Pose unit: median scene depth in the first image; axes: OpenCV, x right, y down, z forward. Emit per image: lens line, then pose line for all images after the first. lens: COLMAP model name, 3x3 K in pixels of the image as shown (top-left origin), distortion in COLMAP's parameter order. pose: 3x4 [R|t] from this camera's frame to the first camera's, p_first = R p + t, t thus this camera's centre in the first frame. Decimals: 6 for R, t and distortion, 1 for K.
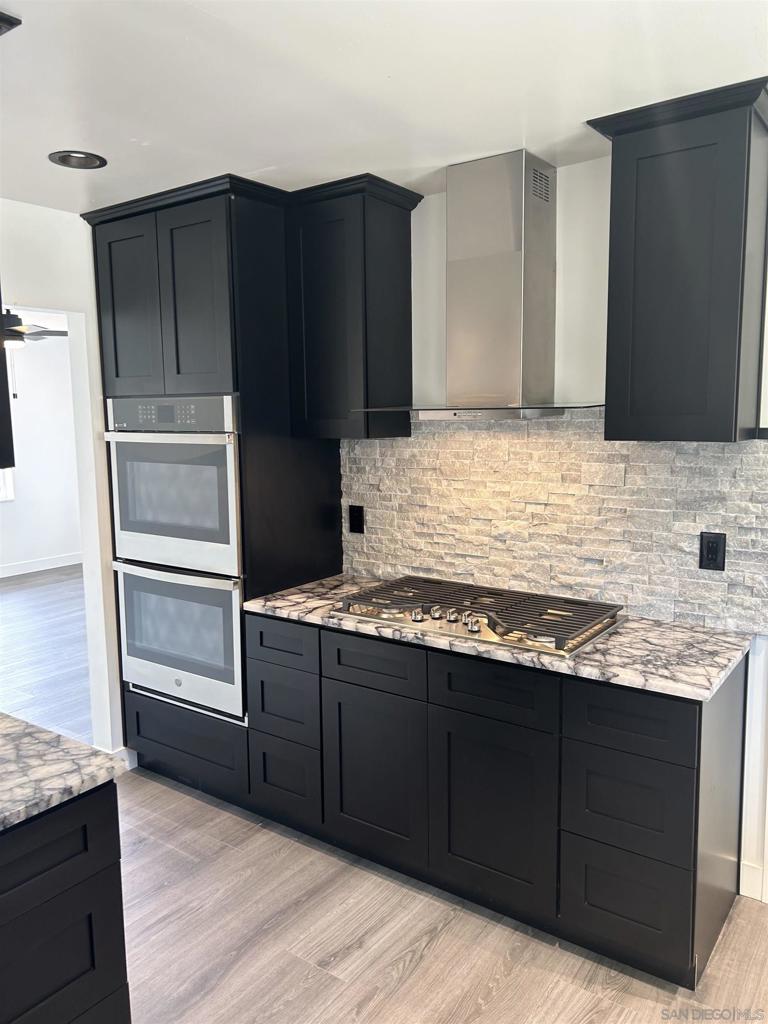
lens RADIAL K [[766.7, 0, 381.6], [0, 766.7, 537.0], [0, 0, 1]] dist [0.100547, -0.108456]
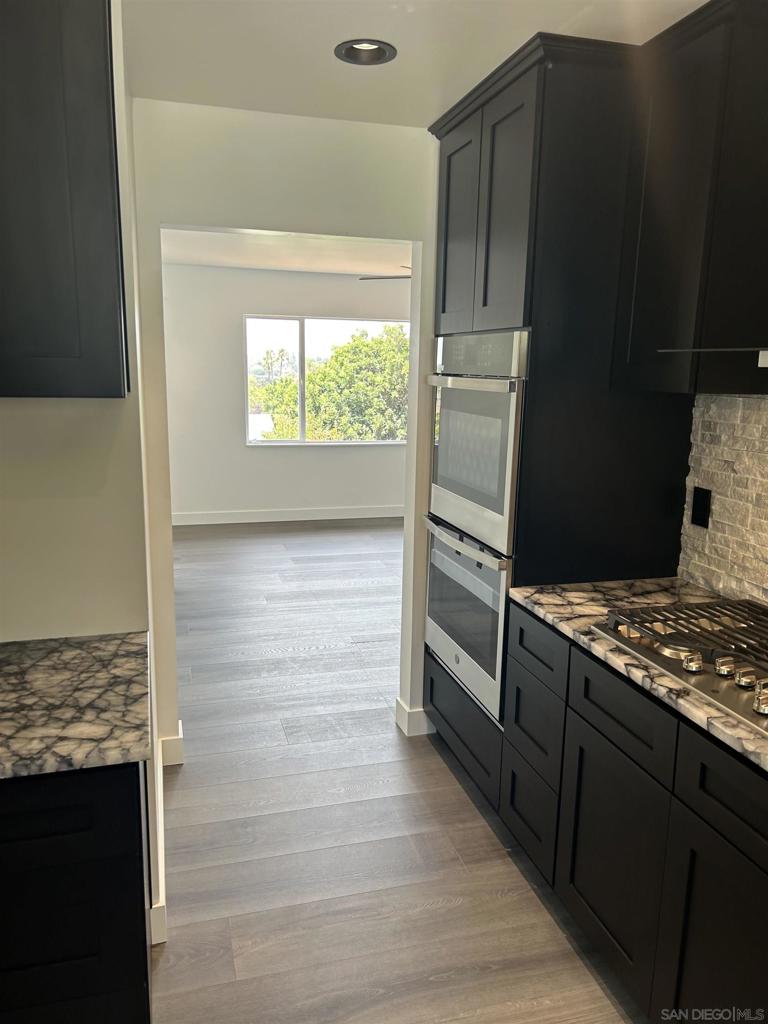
lens RADIAL K [[766.7, 0, 381.6], [0, 766.7, 537.0], [0, 0, 1]] dist [0.100547, -0.108456]
pose [[0.784066, 0.166278, -0.597990, 0.182148], [-0.130499, 0.986075, 0.103083, -0.033171], [0.606804, -0.002787, 0.794847, 0.246360]]
